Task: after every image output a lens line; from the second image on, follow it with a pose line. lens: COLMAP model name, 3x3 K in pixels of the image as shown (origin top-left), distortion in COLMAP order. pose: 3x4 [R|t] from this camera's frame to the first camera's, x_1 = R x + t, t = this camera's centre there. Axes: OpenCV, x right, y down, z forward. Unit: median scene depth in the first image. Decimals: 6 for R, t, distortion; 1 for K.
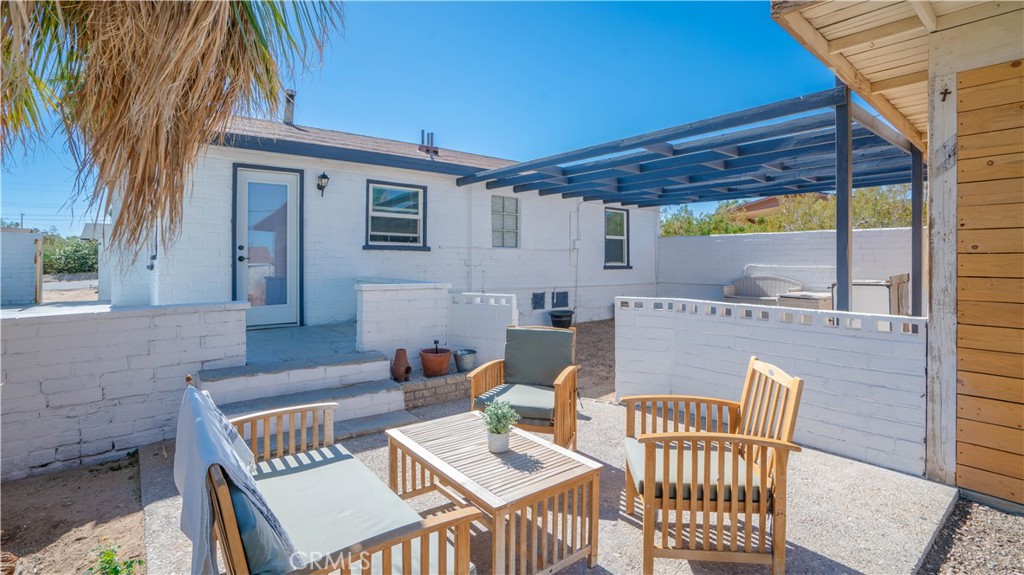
lens RADIAL K [[482.8, 0, 502.7], [0, 482.8, 256.5], [0, 0, 1]] dist [-0.050358, 0.000274]
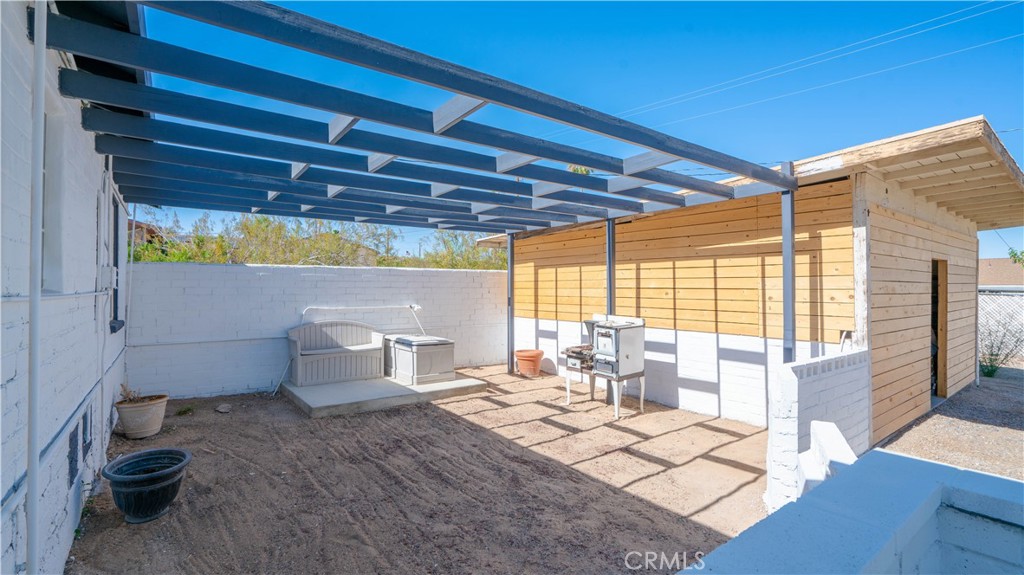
lens RADIAL K [[470.8, 0, 512.0], [0, 470.8, 287.5], [0, 0, 1]] dist [-0.047711, 0.013523]
pose [[0.013062, -0.003561, 0.999908, -0.267210], [-0.013749, 0.999898, 0.003740, -0.026074], [-0.999820, -0.013797, 0.013012, 0.844154]]
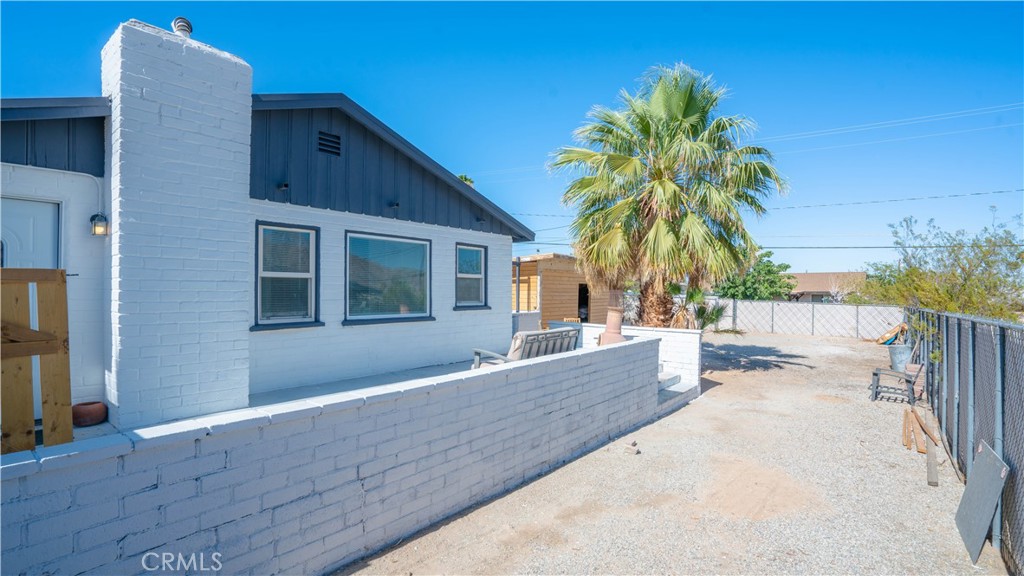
lens RADIAL K [[485.8, 0, 517.1], [0, 485.8, 288.3], [0, 0, 1]] dist [-0.048020, 0.016474]
pose [[-0.243365, 0.000692, 0.969935, -1.763037], [-0.019357, 0.999797, -0.005570, -0.041123], [-0.969742, -0.020130, -0.243302, 1.020609]]
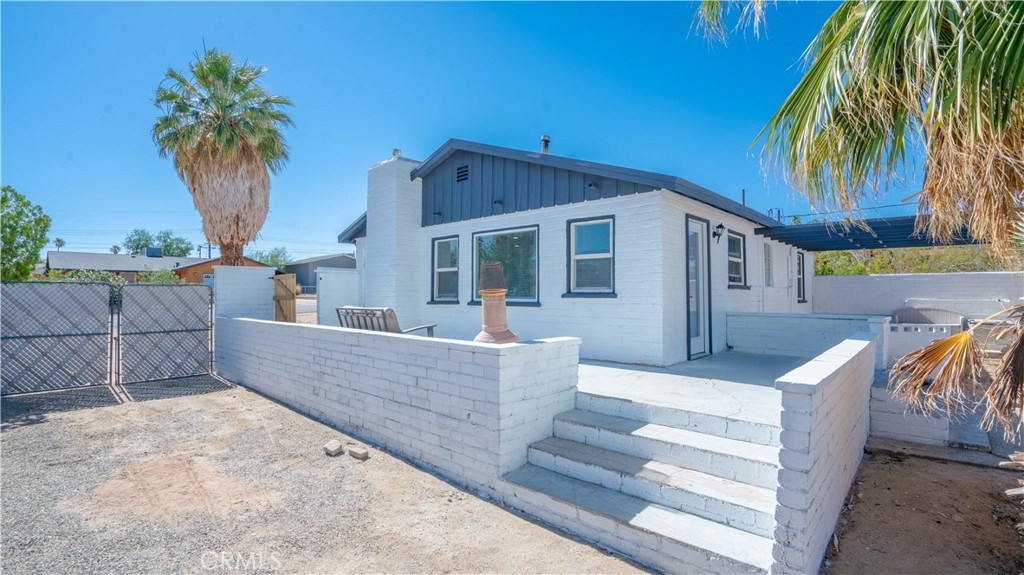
lens RADIAL K [[470.8, 0, 512.0], [0, 470.8, 287.5], [0, 0, 1]] dist [-0.047711, 0.013523]
pose [[0.986878, 0.000628, 0.161464, -0.909119], [-0.000455, 0.999999, -0.001108, -0.013163], [-0.161465, 0.001020, 0.986878, -0.036833]]
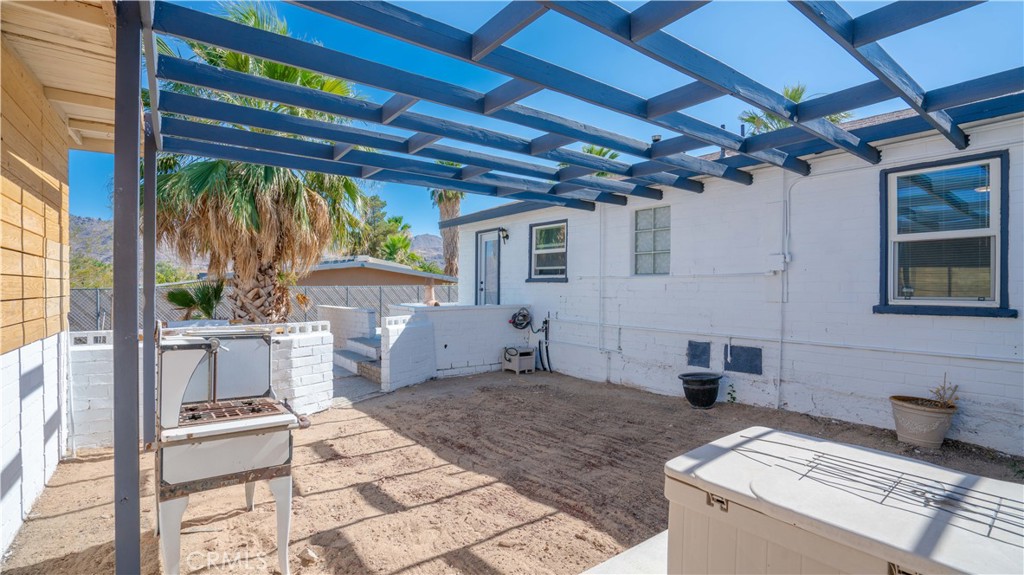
lens RADIAL K [[477.8, 0, 502.3], [0, 477.8, 291.2], [0, 0, 1]] dist [-0.021629, 0.000192]
pose [[-0.035746, 0.002244, -0.999358, 0.863759], [0.004409, 0.999988, 0.002088, 0.005309], [0.999351, -0.004331, -0.035756, 0.901751]]
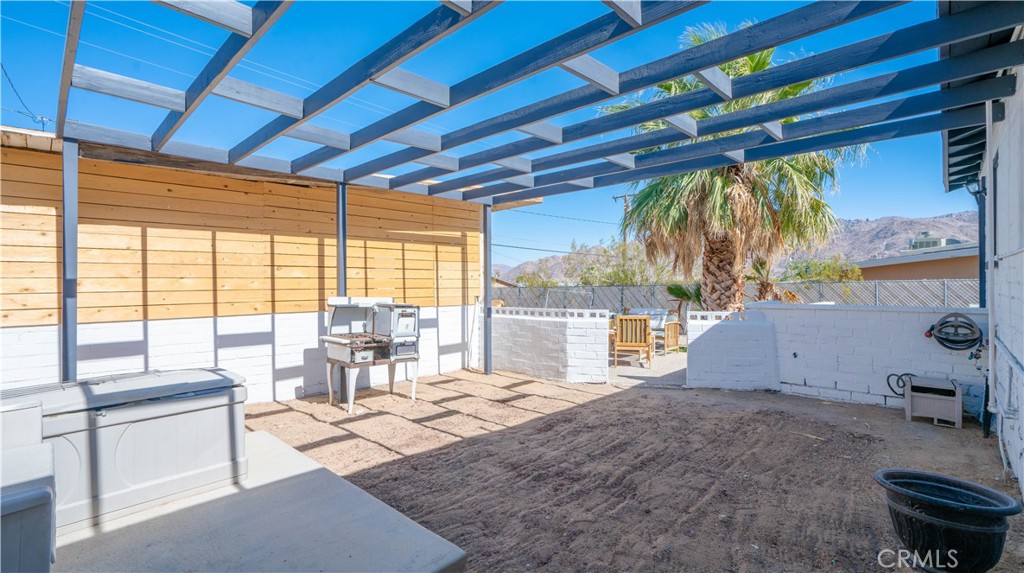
lens RADIAL K [[461.1, 0, 508.9], [0, 461.1, 291.1], [0, 0, 1]] dist [-0.037449, 0.021556]
pose [[-0.988484, 0.003453, -0.151289, 0.447098], [0.002697, 0.999983, 0.005206, 0.012144], [0.151304, 0.004738, -0.988476, 1.411149]]
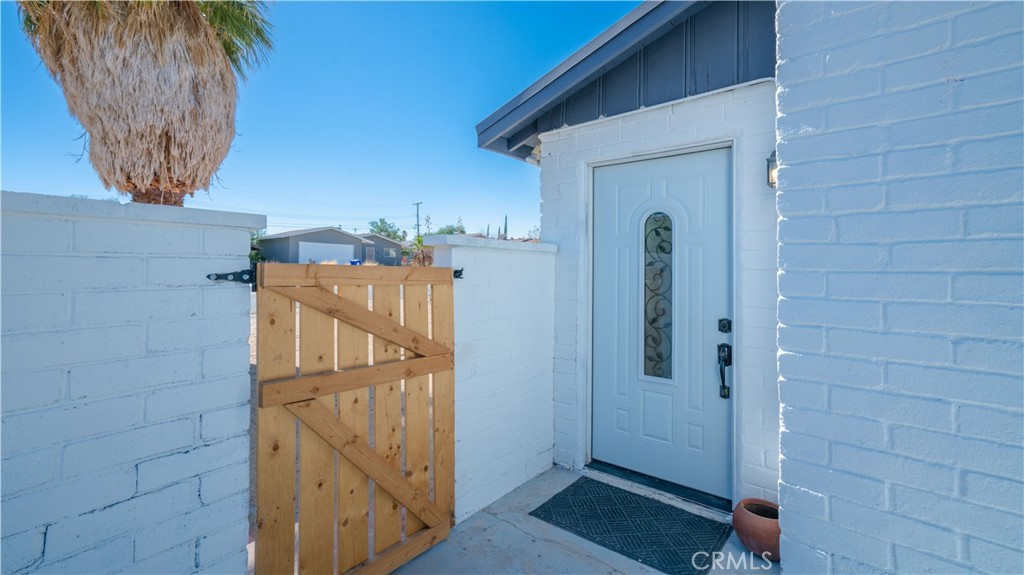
lens RADIAL K [[443.5, 0, 510.9], [0, 443.5, 262.6], [0, 0, 1]] dist [-0.000715, 0.020236]
pose [[0.973699, 0.008410, 0.227683, -1.289841], [-0.007435, 0.999959, -0.005138, -0.048310], [-0.227717, 0.003310, 0.973722, 1.148137]]
